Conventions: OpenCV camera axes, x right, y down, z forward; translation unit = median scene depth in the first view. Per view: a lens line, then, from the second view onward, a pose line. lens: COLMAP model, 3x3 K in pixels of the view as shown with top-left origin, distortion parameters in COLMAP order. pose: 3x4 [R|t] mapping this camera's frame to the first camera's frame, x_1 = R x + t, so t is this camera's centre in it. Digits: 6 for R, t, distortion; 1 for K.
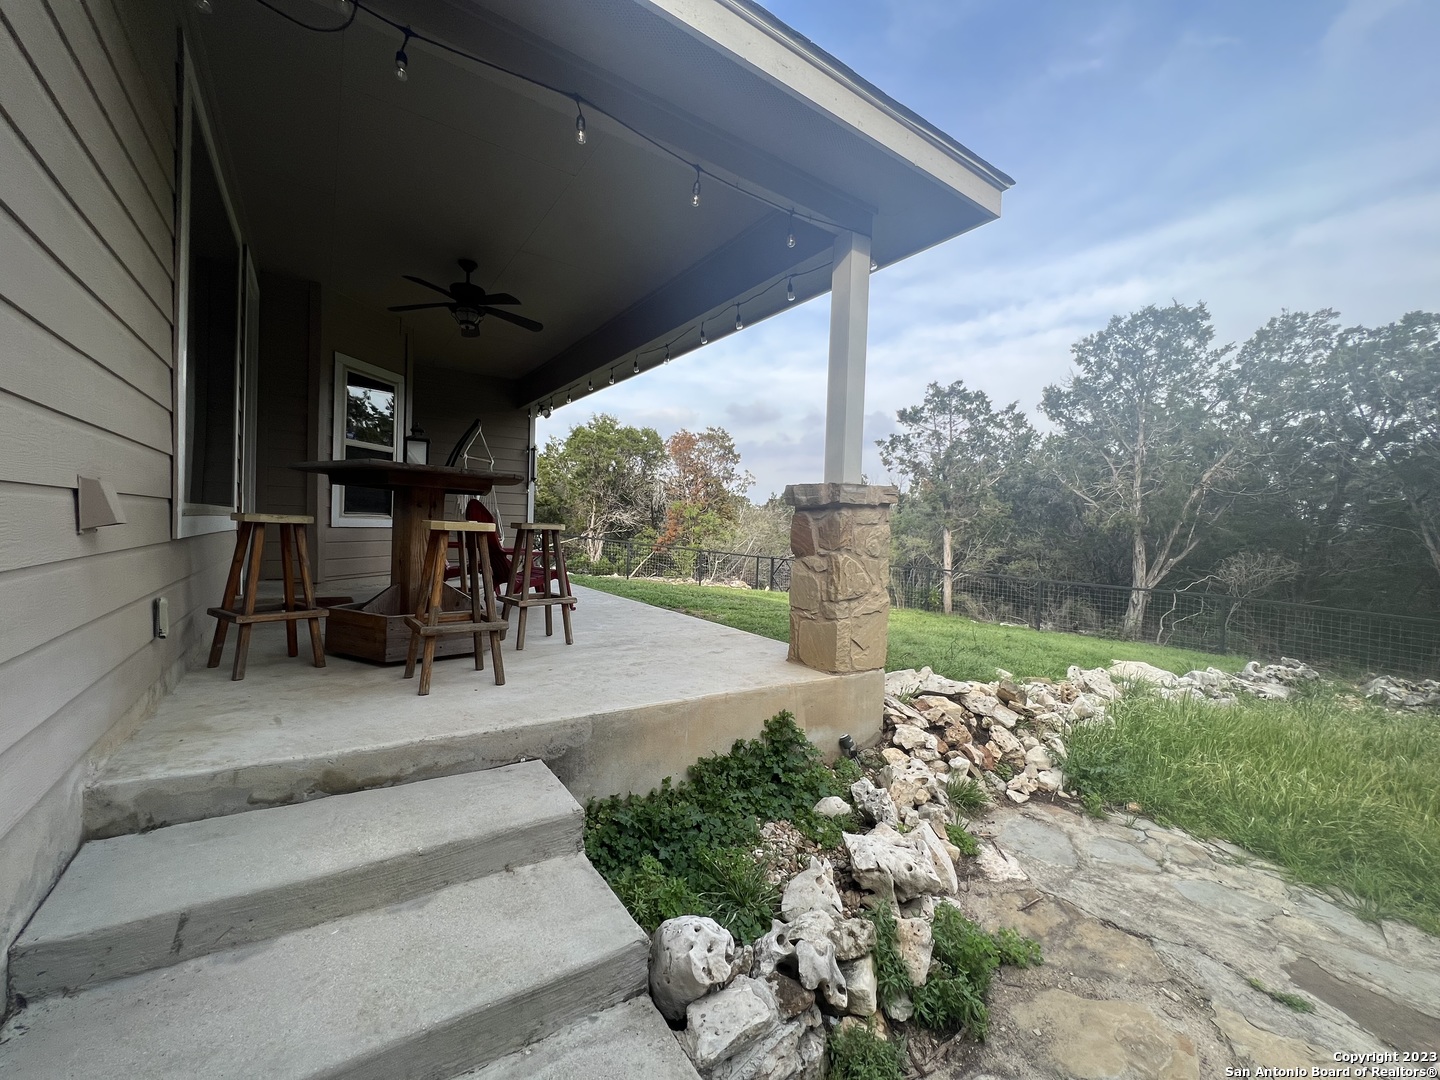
lens RADIAL K [[576.1, 0, 718.5], [0, 576.1, 540.2], [0, 0, 1]] dist [-0.002620, 0.000875]
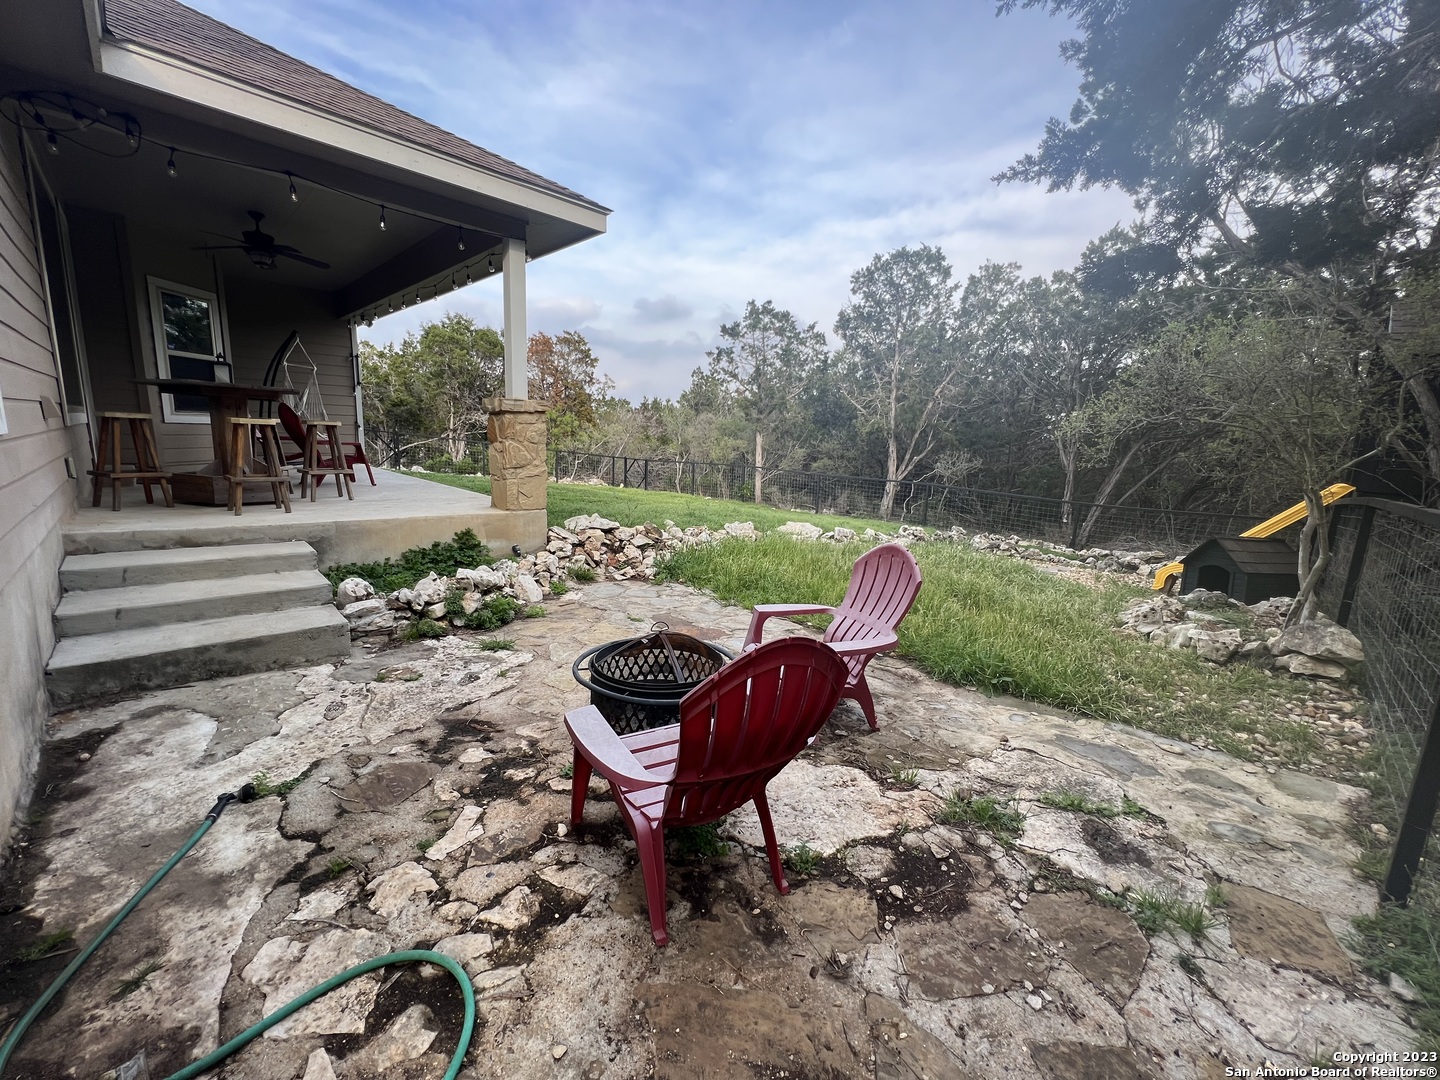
lens RADIAL K [[576.1, 0, 718.0], [0, 576.1, 540.0], [0, 0, 1]] dist [-0.002620, 0.000875]
pose [[0.986216, -0.021198, 0.164102, 0.149393], [-0.005959, 0.986567, 0.163251, 0.008744], [-0.165359, -0.161978, 0.972841, -0.225426]]
